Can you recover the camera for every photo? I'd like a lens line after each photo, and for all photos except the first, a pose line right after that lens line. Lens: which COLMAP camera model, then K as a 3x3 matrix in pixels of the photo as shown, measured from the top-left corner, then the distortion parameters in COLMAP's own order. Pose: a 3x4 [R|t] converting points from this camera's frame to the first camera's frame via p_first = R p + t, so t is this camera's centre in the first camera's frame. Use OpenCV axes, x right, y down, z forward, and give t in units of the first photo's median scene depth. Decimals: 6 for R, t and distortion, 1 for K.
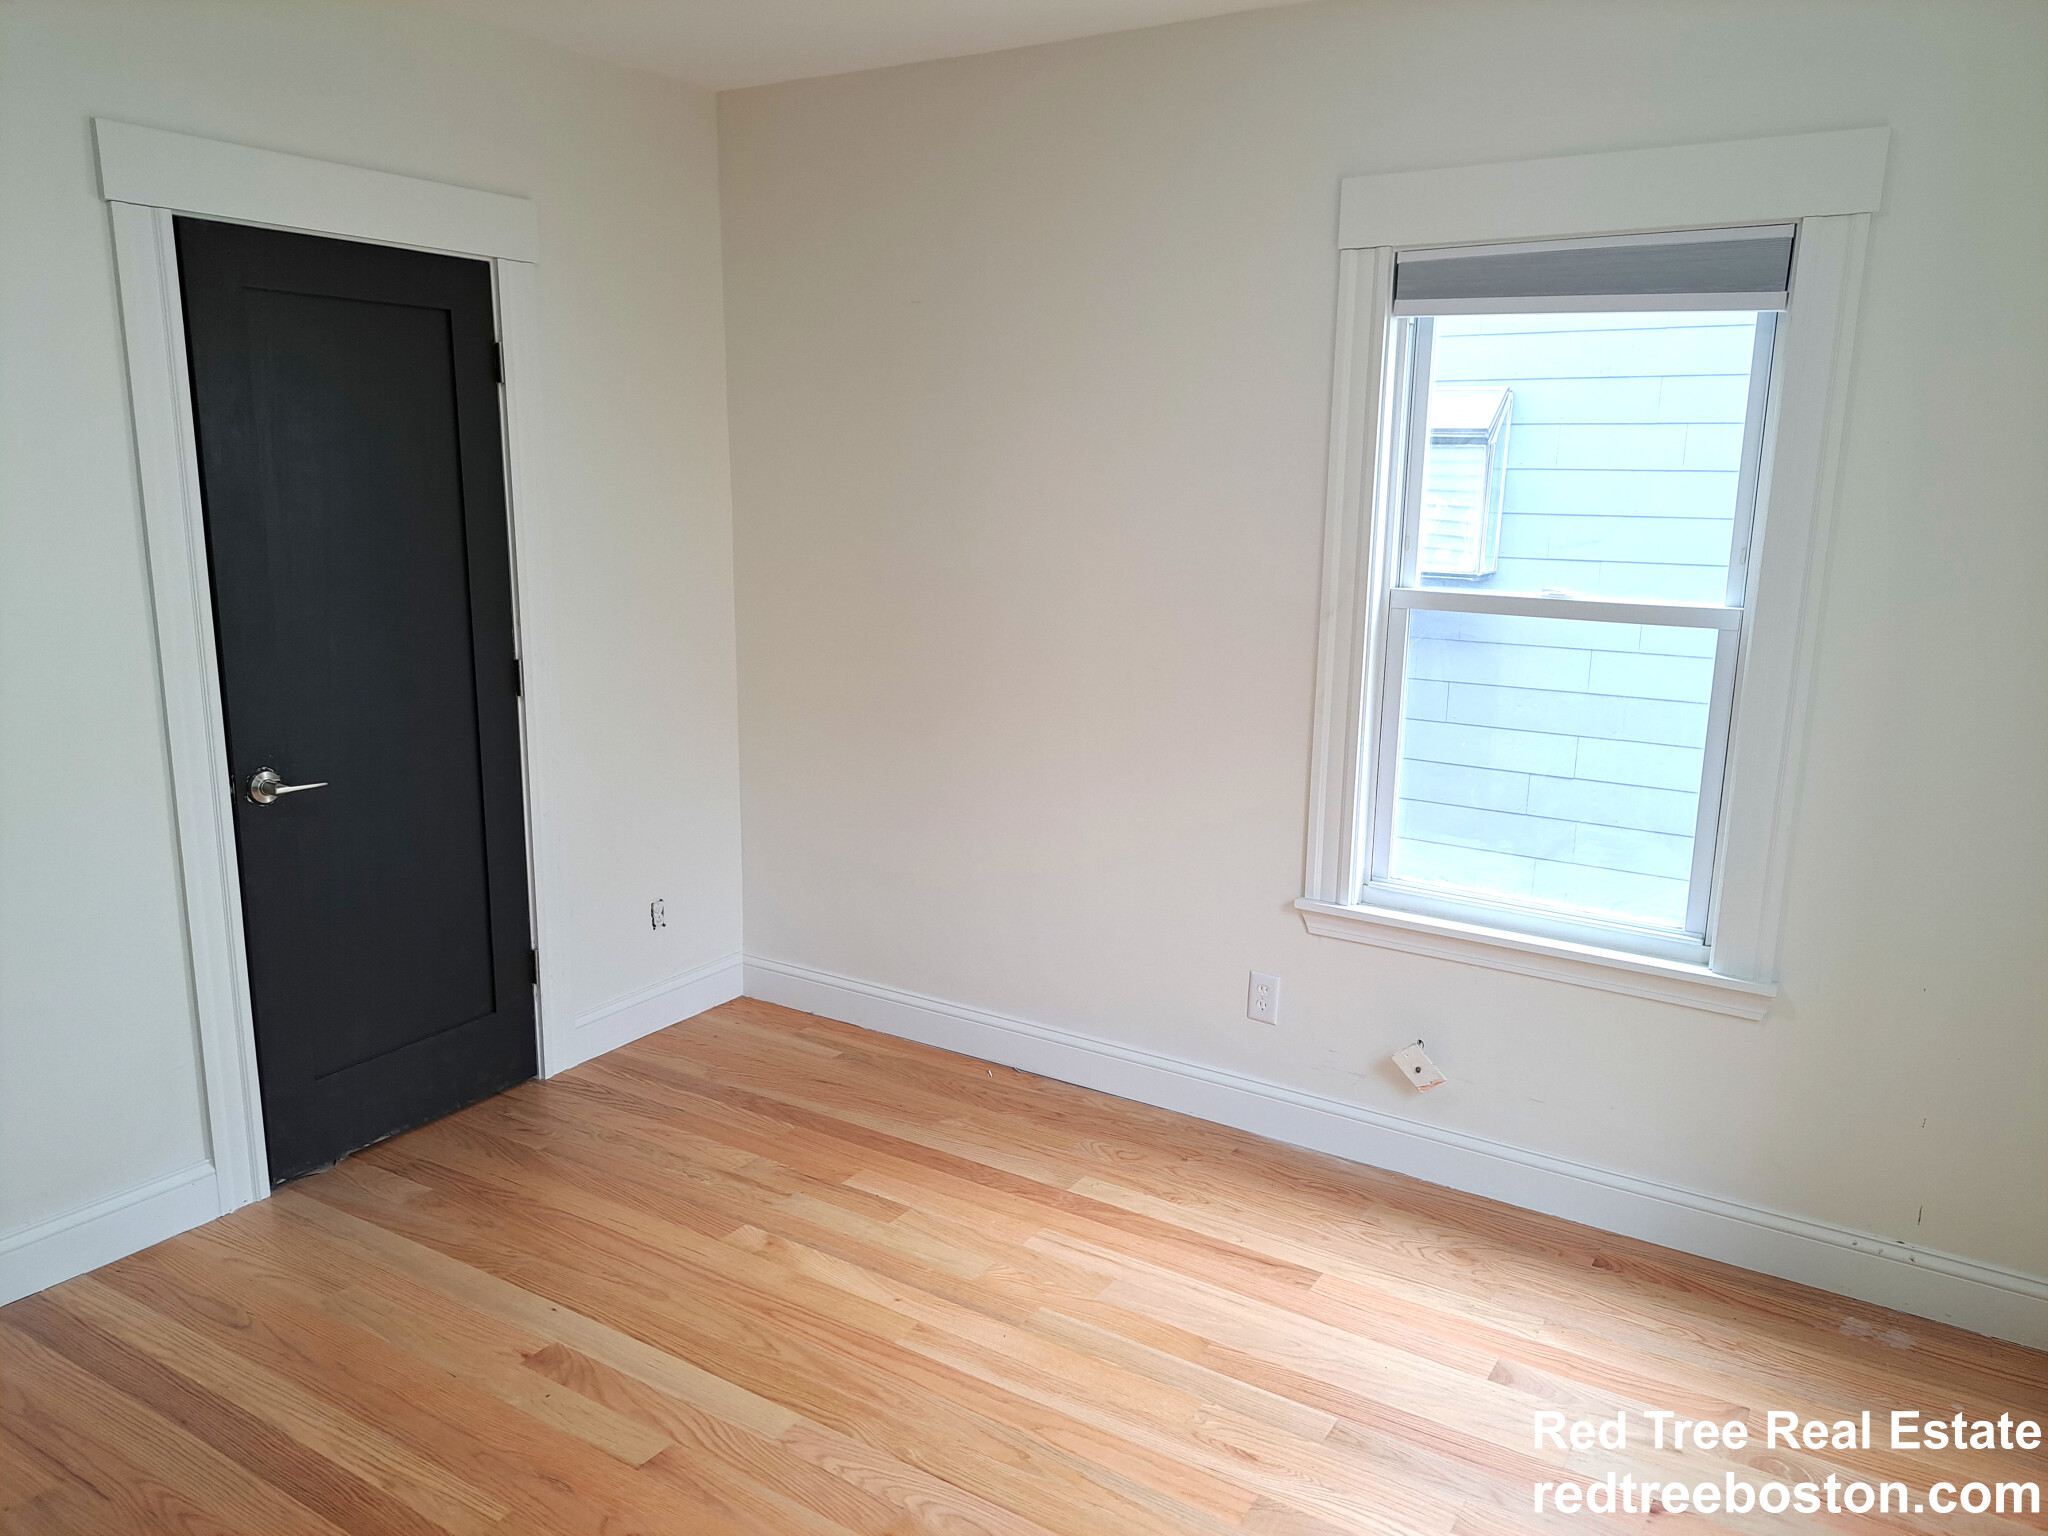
lens RADIAL K [[1478.1, 0, 1027.0], [0, 1478.1, 750.7], [0, 0, 1]] dist [0.120234, -0.108863]
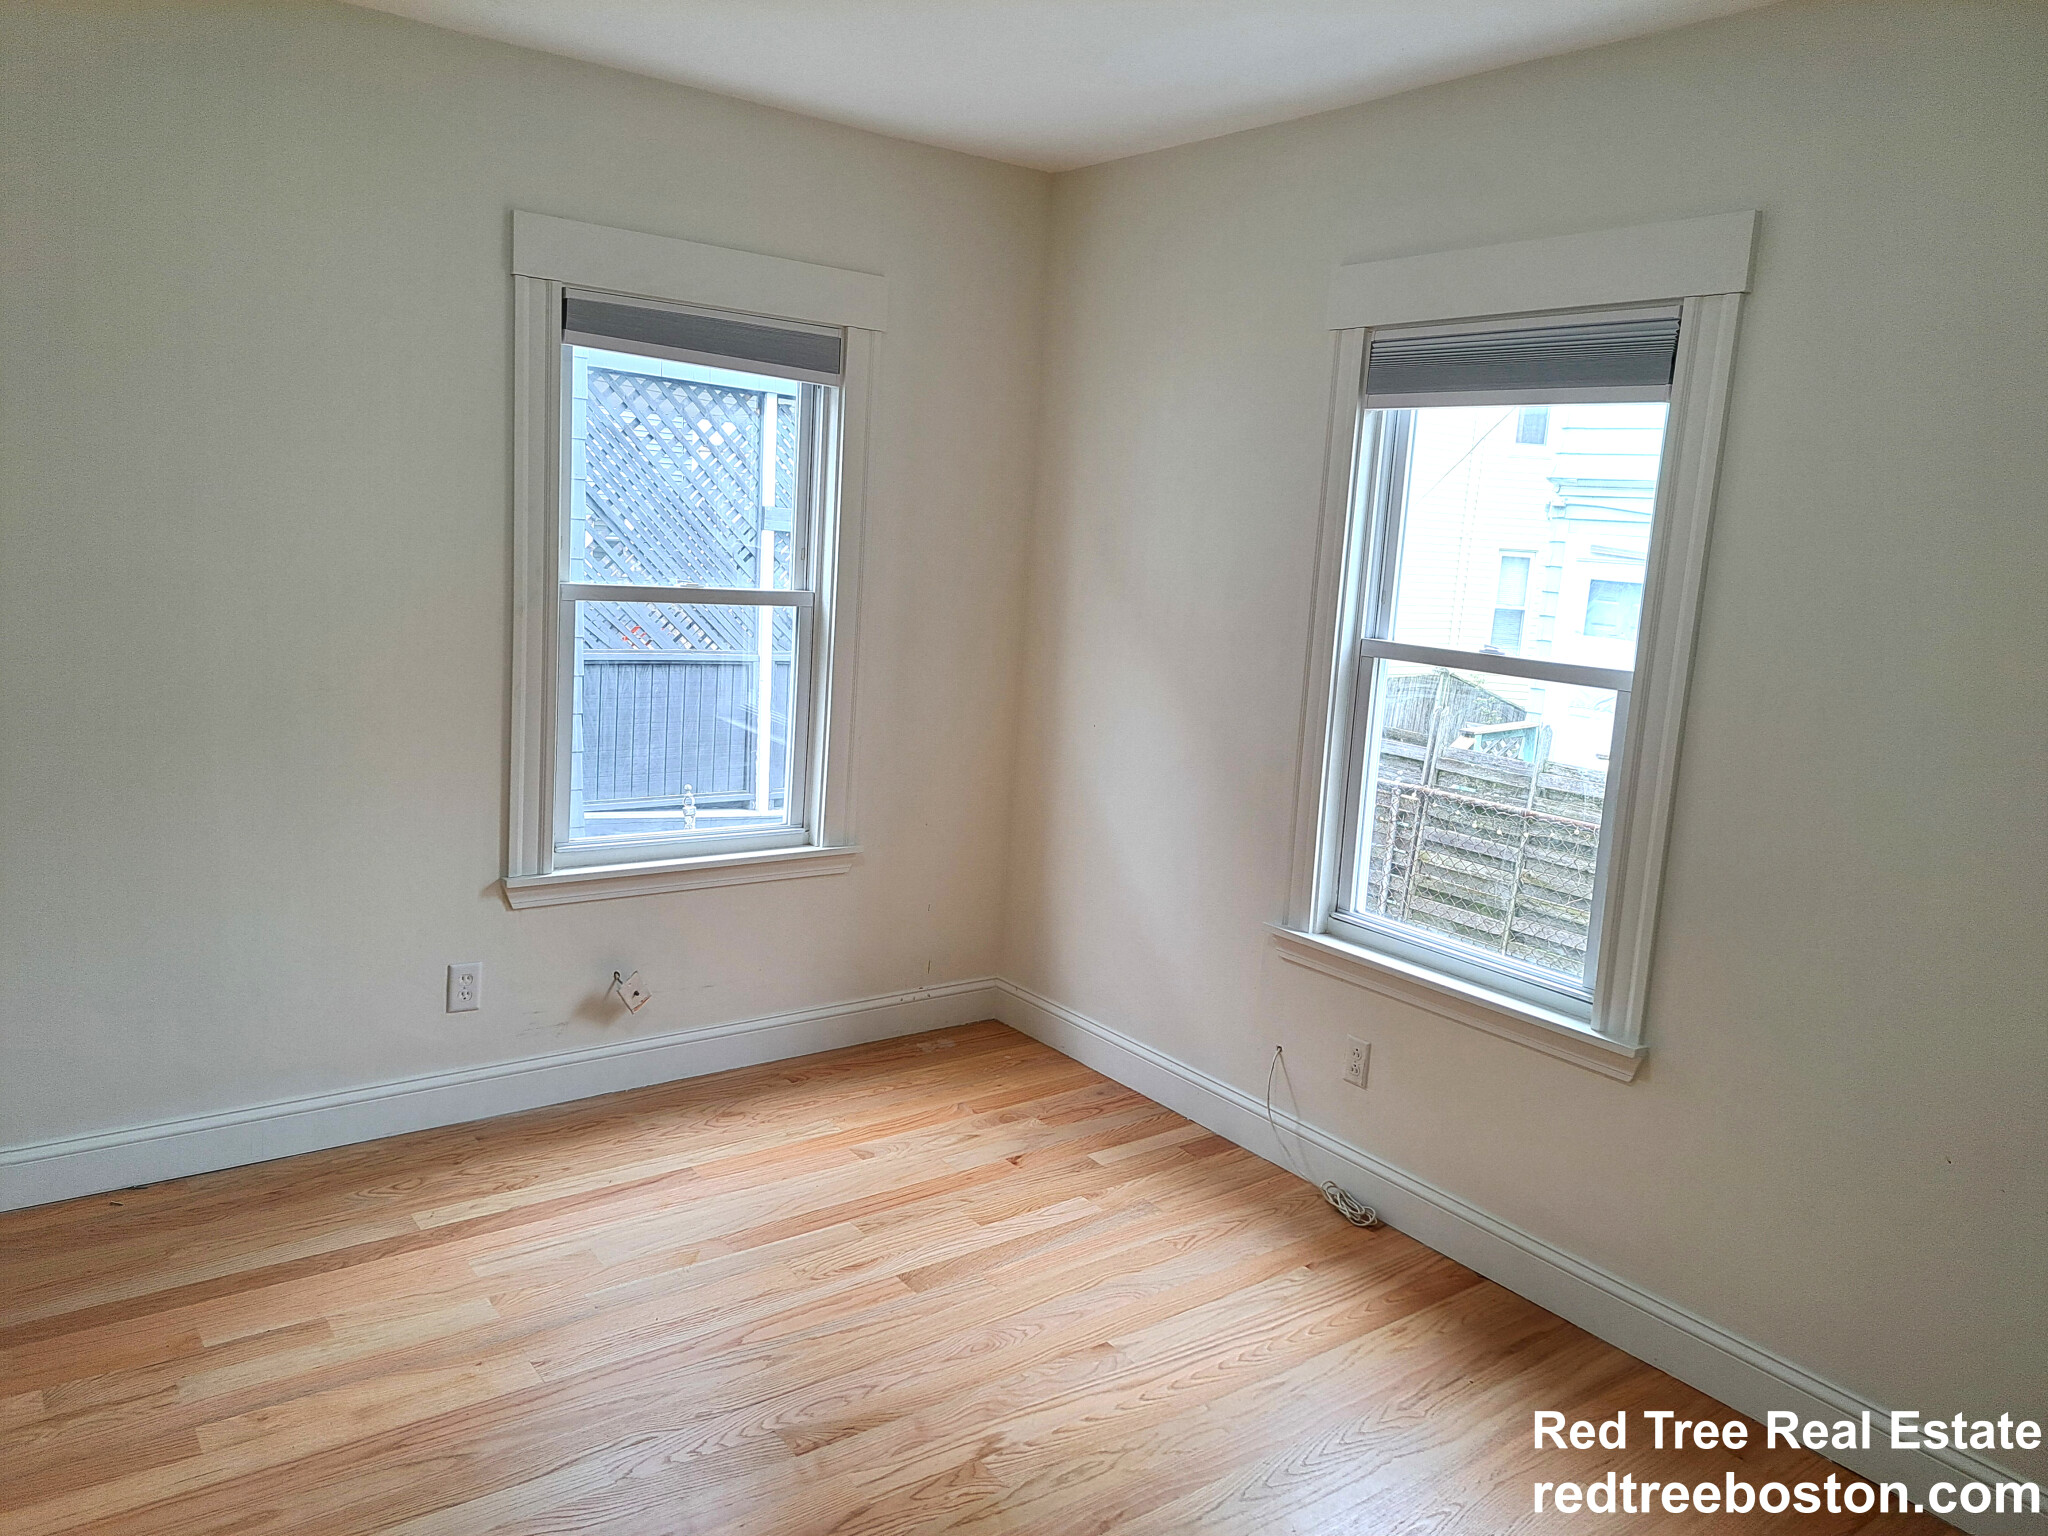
lens RADIAL K [[1451.9, 0, 1032.6], [0, 1451.9, 727.8], [0, 0, 1]] dist [0.032279, -0.006372]
pose [[0.365154, -0.123179, 0.922762, -0.681160], [0.126486, 0.988581, 0.081912, -0.047884], [-0.922315, 0.086806, 0.376564, 0.283132]]
